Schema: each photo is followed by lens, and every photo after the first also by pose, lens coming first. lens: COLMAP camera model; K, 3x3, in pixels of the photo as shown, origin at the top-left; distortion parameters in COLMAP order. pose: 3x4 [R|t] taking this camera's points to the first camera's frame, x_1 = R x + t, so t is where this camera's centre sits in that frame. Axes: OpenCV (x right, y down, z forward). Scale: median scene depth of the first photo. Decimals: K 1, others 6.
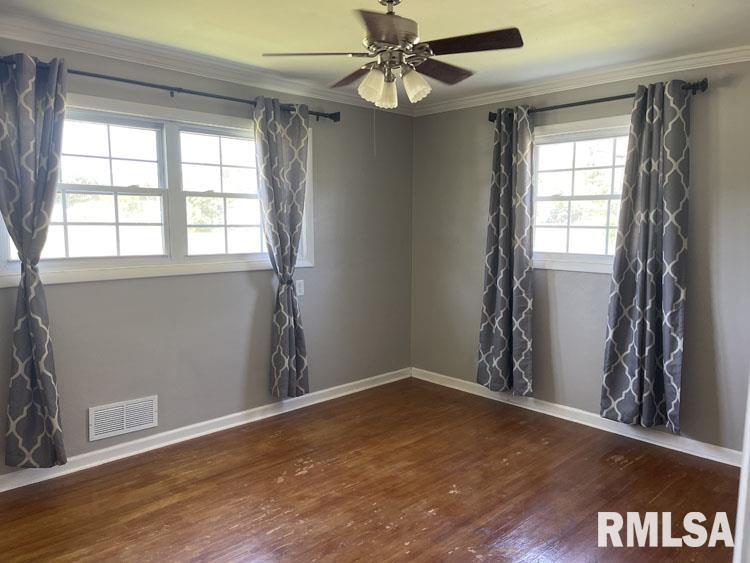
lens RADIAL K [[562.7, 0, 369.9], [0, 562.7, 287.2], [0, 0, 1]] dist [0.050416, -0.065959]
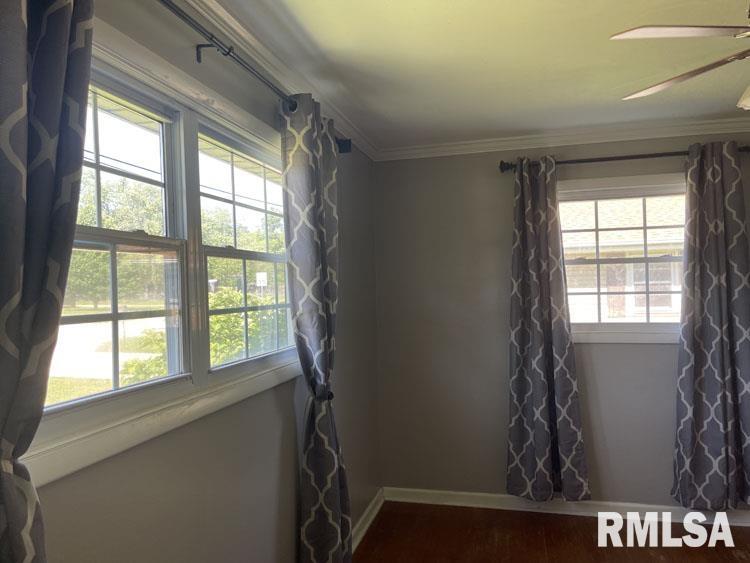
lens RADIAL K [[562.7, 0, 374.1], [0, 562.7, 287.2], [0, 0, 1]] dist [0.050416, -0.065959]
pose [[0.847047, -0.023627, 0.530993, -0.420833], [0.088670, 0.991293, -0.097340, -0.061507], [-0.524070, 0.129535, 0.841767, 0.439715]]
